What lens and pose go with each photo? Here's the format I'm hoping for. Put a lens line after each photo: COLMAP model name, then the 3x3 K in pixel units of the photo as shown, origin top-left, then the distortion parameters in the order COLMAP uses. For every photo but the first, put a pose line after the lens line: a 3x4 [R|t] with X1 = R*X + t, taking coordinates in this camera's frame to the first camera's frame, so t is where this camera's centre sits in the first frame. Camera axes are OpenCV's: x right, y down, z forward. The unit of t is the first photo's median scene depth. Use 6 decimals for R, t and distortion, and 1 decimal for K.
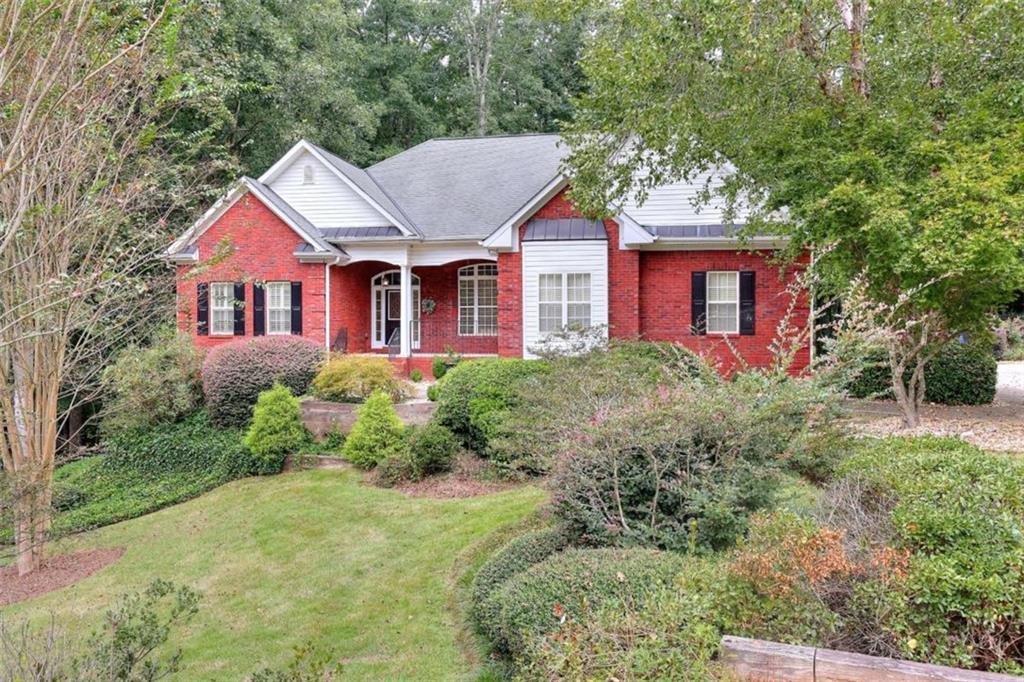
lens RADIAL K [[531.4, 0, 512.0], [0, 531.4, 338.7], [0, 0, 1]] dist [-0.000145, -0.000005]
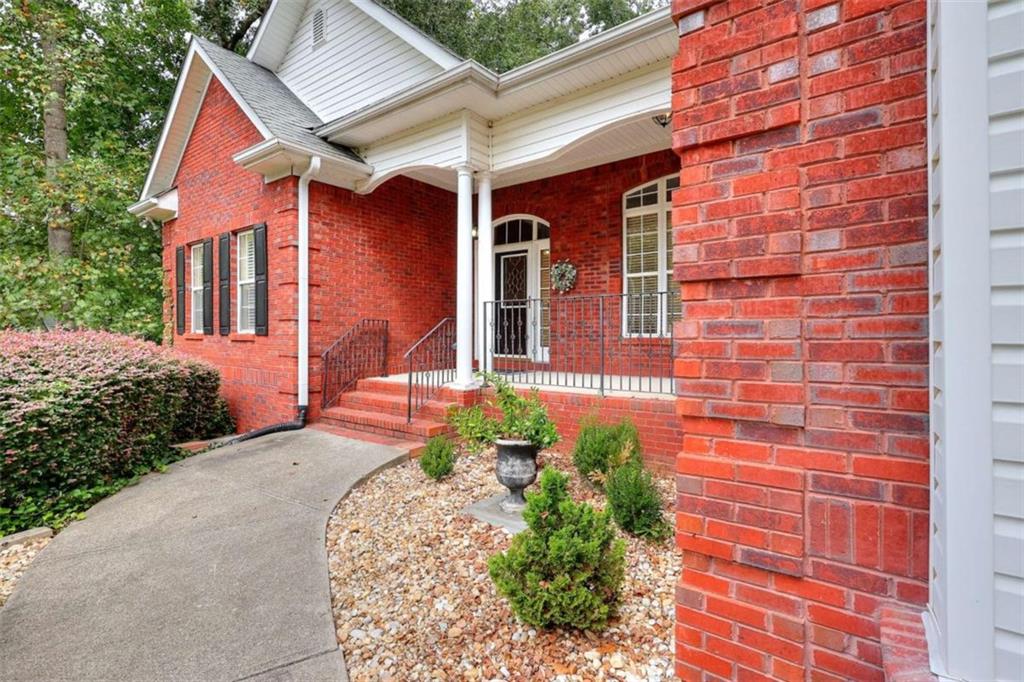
lens RADIAL K [[471.3, 0, 510.7], [0, 471.3, 336.8], [0, 0, 1]] dist [-0.011297, 0.002663]
pose [[0.897708, 0.004781, -0.440564, -0.008437], [-0.006772, 0.999973, -0.002948, -0.004932], [0.440538, 0.005630, 0.897716, 0.614050]]
